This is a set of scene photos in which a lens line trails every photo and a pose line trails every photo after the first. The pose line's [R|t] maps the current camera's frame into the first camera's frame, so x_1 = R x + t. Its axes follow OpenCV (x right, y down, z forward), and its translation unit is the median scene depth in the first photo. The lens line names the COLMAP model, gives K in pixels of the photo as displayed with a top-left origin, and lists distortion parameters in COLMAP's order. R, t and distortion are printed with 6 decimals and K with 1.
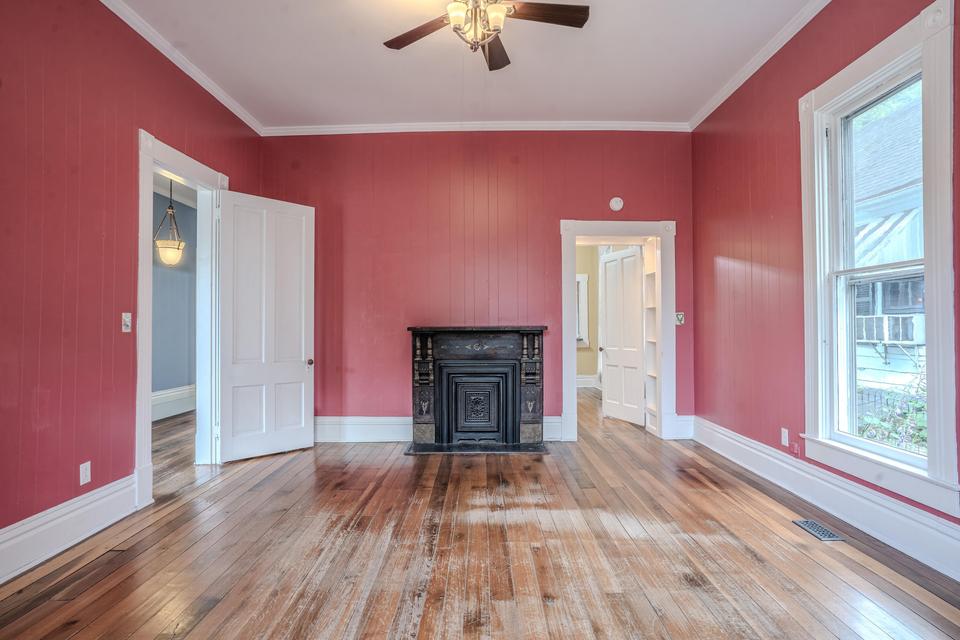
lens RADIAL K [[527.9, 0, 479.9], [0, 527.9, 320.2], [0, 0, 1]] dist [-0.037249, 0.025570]
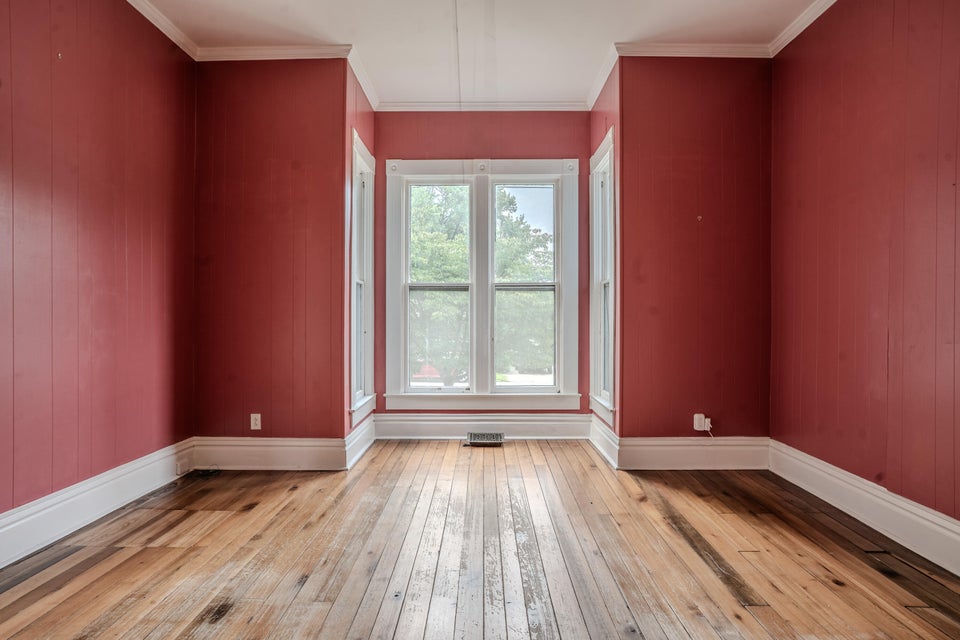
lens RADIAL K [[527.9, 0, 478.5], [0, 527.9, 317.6], [0, 0, 1]] dist [-0.037249, 0.025570]
pose [[-0.999971, 0.005099, 0.005716, -0.023223], [0.005008, 0.999860, -0.015935, 0.026014], [-0.005796, -0.015906, -0.999857, 1.667245]]
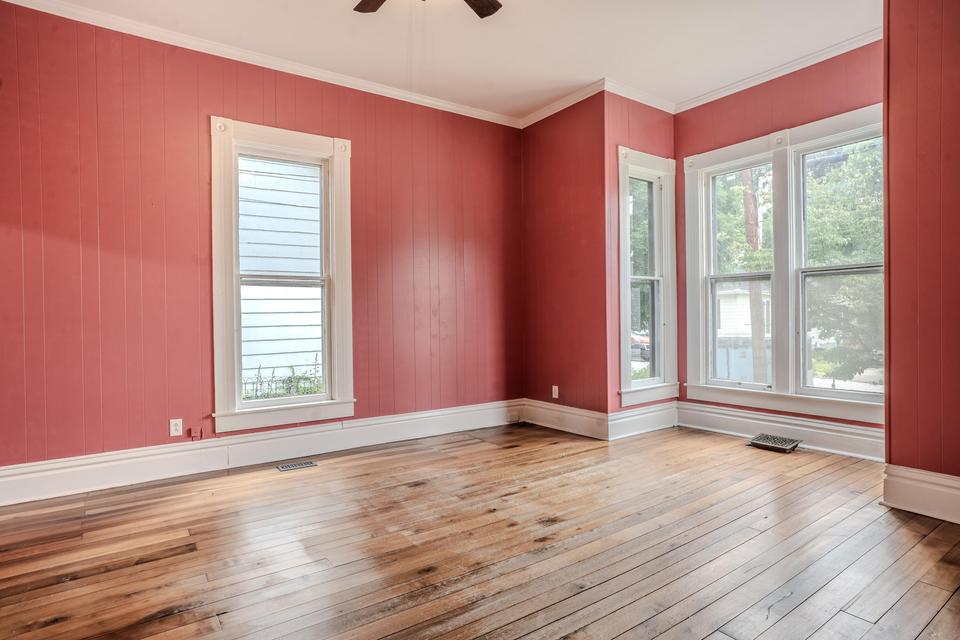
lens RADIAL K [[527.9, 0, 478.3], [0, 527.9, 319.2], [0, 0, 1]] dist [-0.037249, 0.025570]
pose [[-0.579408, 0.007551, 0.815003, -0.826627], [0.007821, 0.999963, -0.003705, 0.028718], [-0.815000, 0.004228, -0.579445, 1.546667]]
